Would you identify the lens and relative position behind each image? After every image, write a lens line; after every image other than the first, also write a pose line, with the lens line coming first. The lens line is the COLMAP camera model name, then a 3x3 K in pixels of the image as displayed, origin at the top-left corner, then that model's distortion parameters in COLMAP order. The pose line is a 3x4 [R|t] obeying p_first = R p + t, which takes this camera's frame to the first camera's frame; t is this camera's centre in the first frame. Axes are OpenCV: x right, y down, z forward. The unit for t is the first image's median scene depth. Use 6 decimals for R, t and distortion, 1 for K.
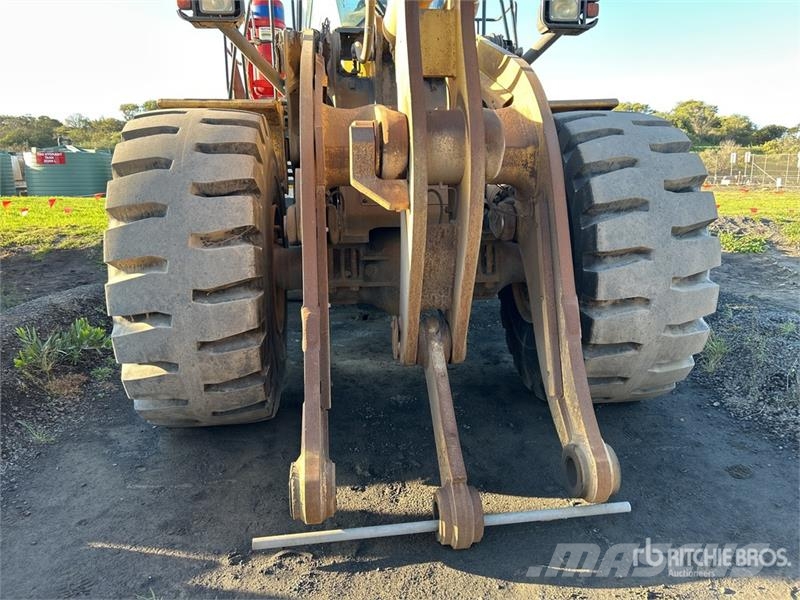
lens RADIAL K [[599.4, 0, 400.1], [0, 599.4, 296.6], [0, 0, 1]] dist [0.019506, -0.022804]
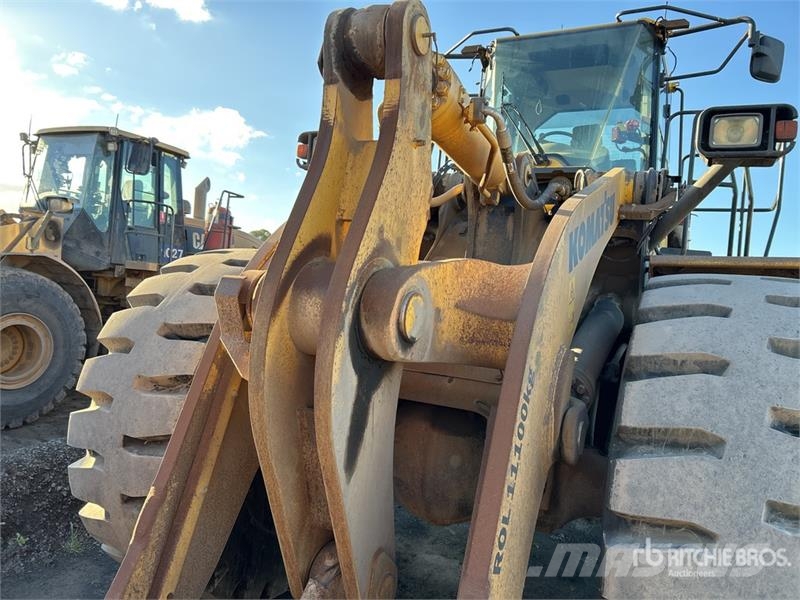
lens RADIAL K [[599.4, 0, 400.7], [0, 599.4, 295.3], [0, 0, 1]] dist [0.019506, -0.022804]
pose [[0.837976, 0.078911, -0.539971, 0.451819], [-0.197884, 0.966083, -0.165911, -0.137251], [0.508564, 0.245881, 0.825170, 0.365465]]
